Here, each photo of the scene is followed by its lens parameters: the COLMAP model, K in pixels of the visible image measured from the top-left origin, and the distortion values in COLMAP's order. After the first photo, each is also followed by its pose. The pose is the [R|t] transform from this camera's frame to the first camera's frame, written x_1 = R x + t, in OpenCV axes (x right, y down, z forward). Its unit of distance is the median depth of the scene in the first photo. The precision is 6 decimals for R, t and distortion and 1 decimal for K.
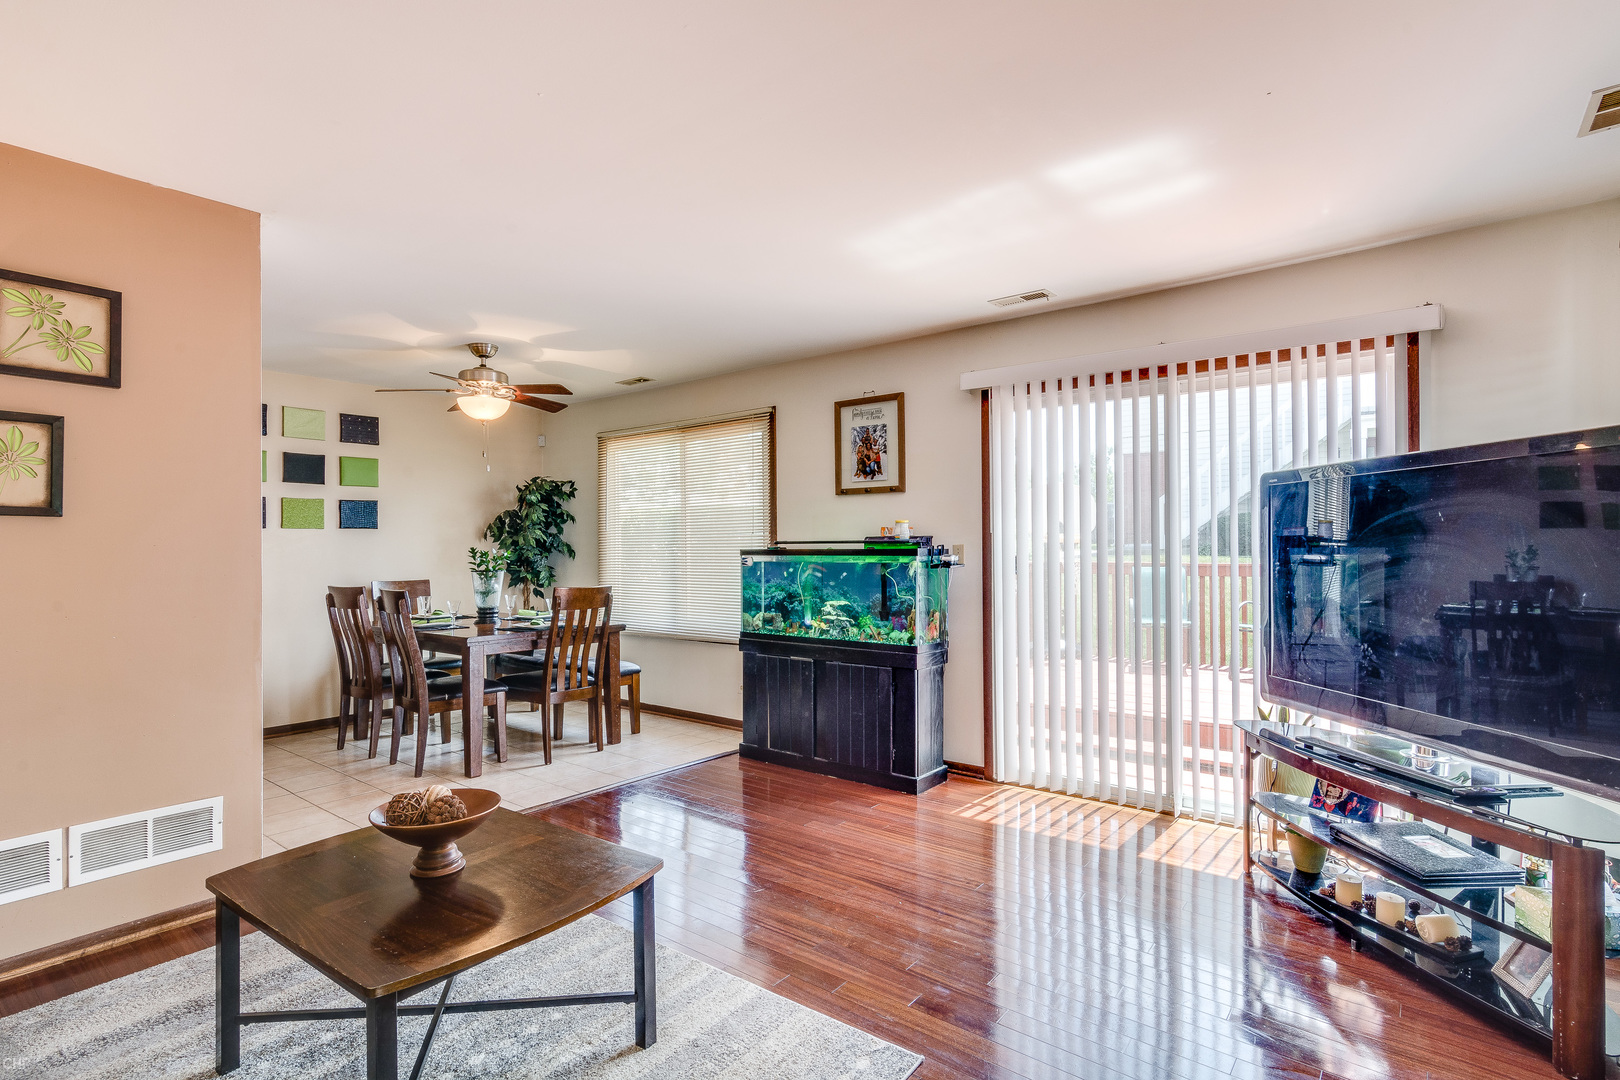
lens RADIAL K [[803.4, 0, 808.9], [0, 803.4, 552.0], [0, 0, 1]] dist [0.004079, 0.000934]
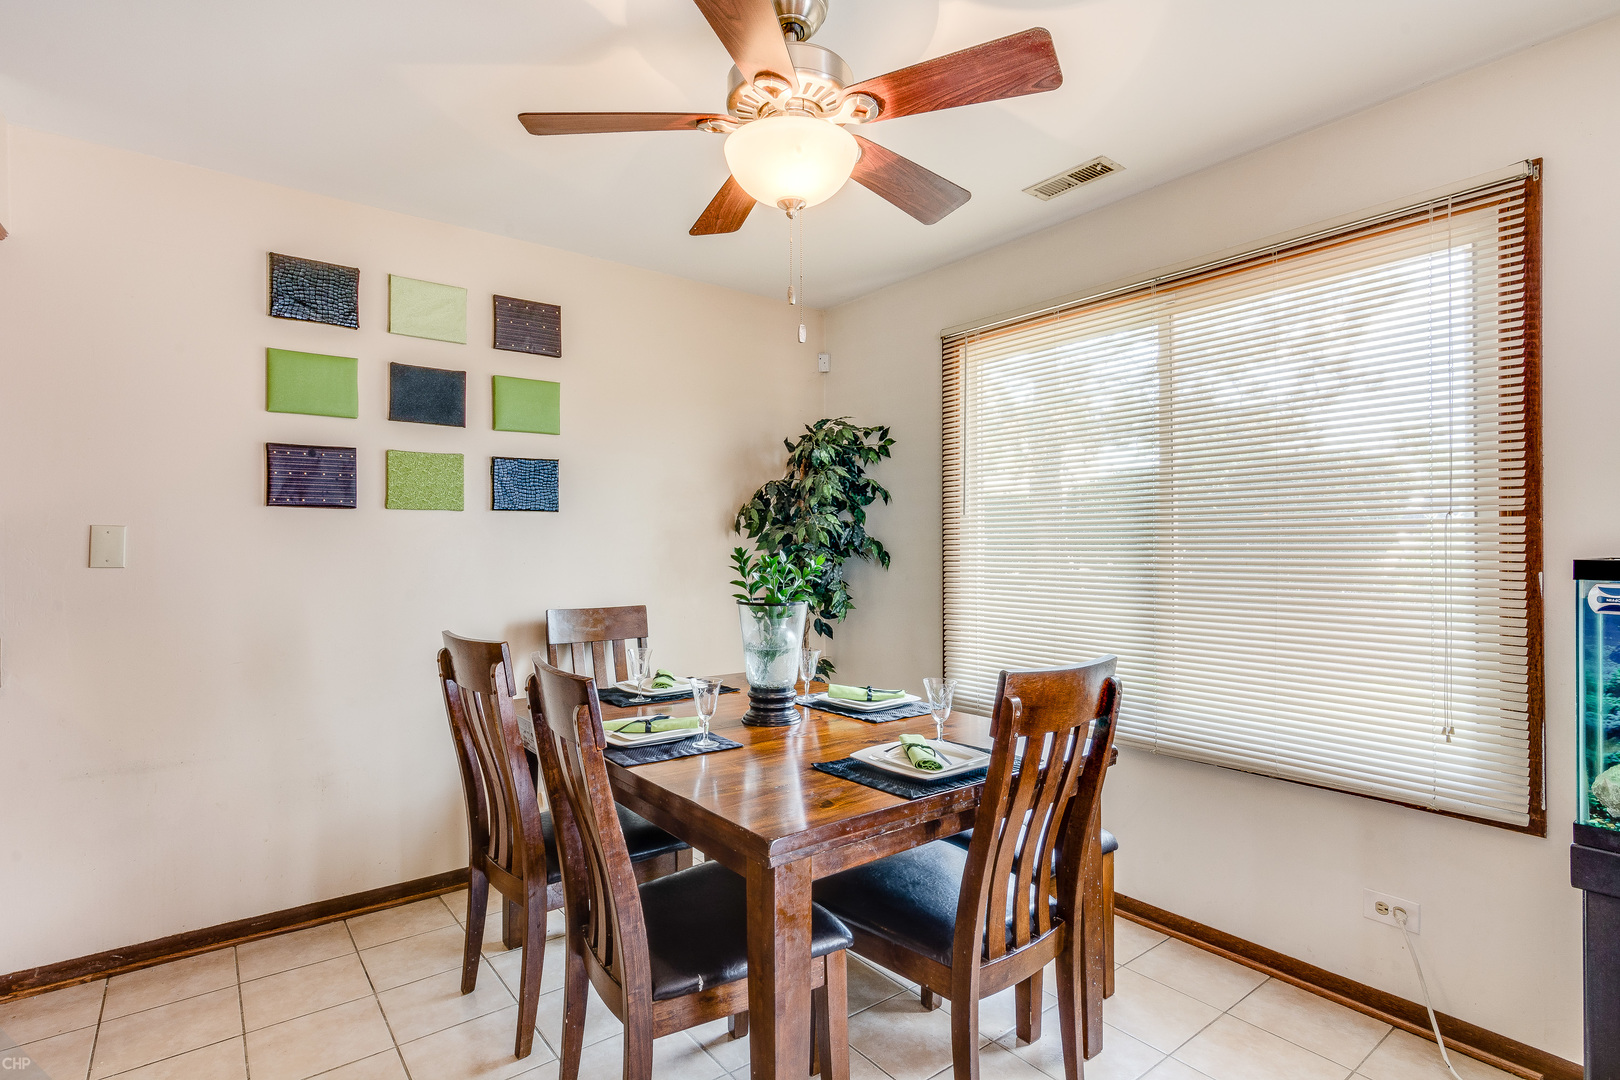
lens RADIAL K [[803.4, 0, 808.9], [0, 803.4, 552.0], [0, 0, 1]] dist [0.004079, 0.000934]
pose [[0.973618, 0.005924, -0.228105, -0.243949], [-0.005556, 0.999982, 0.002256, -0.003814], [0.228115, -0.000929, 0.973634, 0.503407]]
